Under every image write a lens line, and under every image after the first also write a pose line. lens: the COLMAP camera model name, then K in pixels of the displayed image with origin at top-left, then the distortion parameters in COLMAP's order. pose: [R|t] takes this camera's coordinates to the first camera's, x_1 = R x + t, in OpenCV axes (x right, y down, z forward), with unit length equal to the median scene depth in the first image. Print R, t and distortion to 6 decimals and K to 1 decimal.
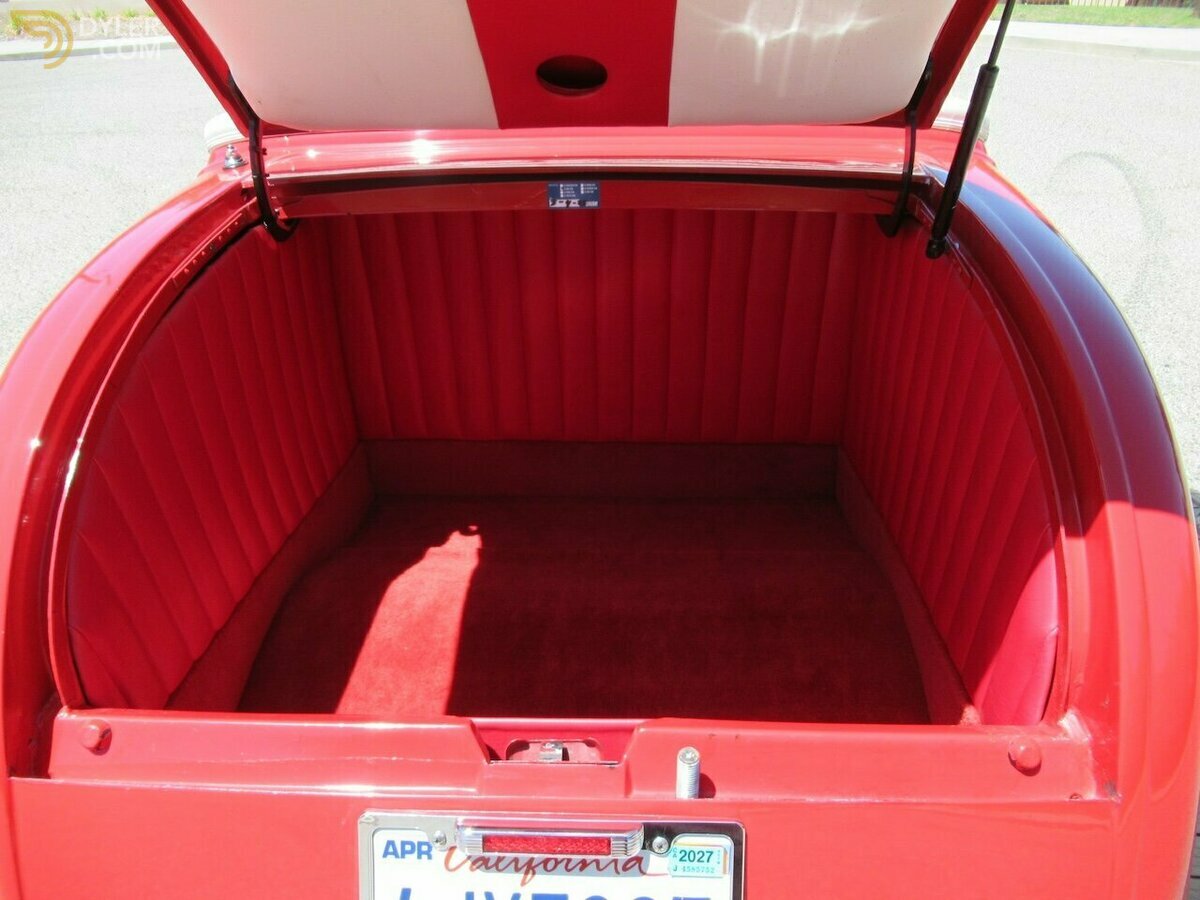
lens RADIAL K [[903.7, 0, 605.0], [0, 903.7, 450.4], [0, 0, 1]] dist [-0.002670, 0.005294]
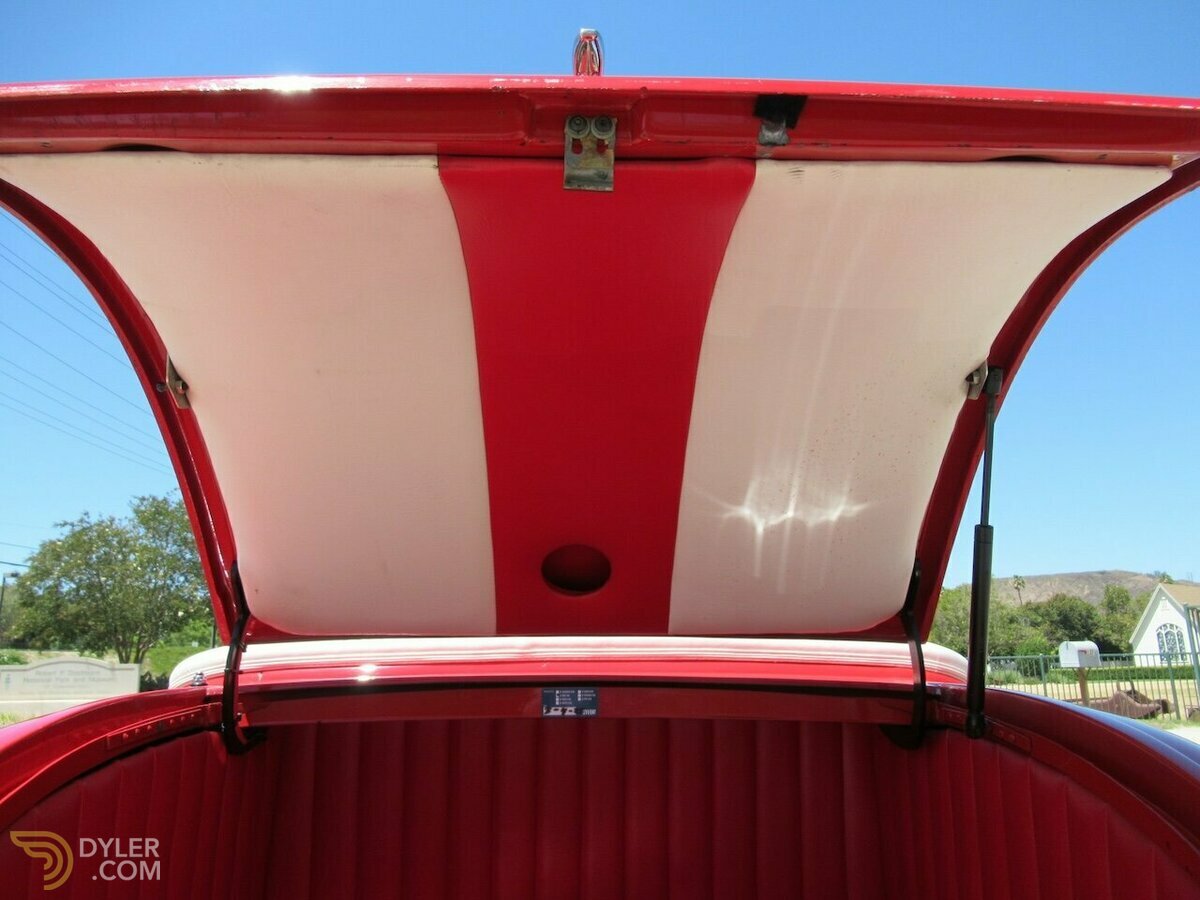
lens RADIAL K [[903.7, 0, 605.0], [0, 903.7, 450.4], [0, 0, 1]] dist [-0.002670, 0.005294]
pose [[0.997951, 0.025487, 0.058695, -0.063326], [0.021874, 0.726125, -0.687215, 0.178208], [-0.060135, 0.687091, 0.724079, 0.155681]]
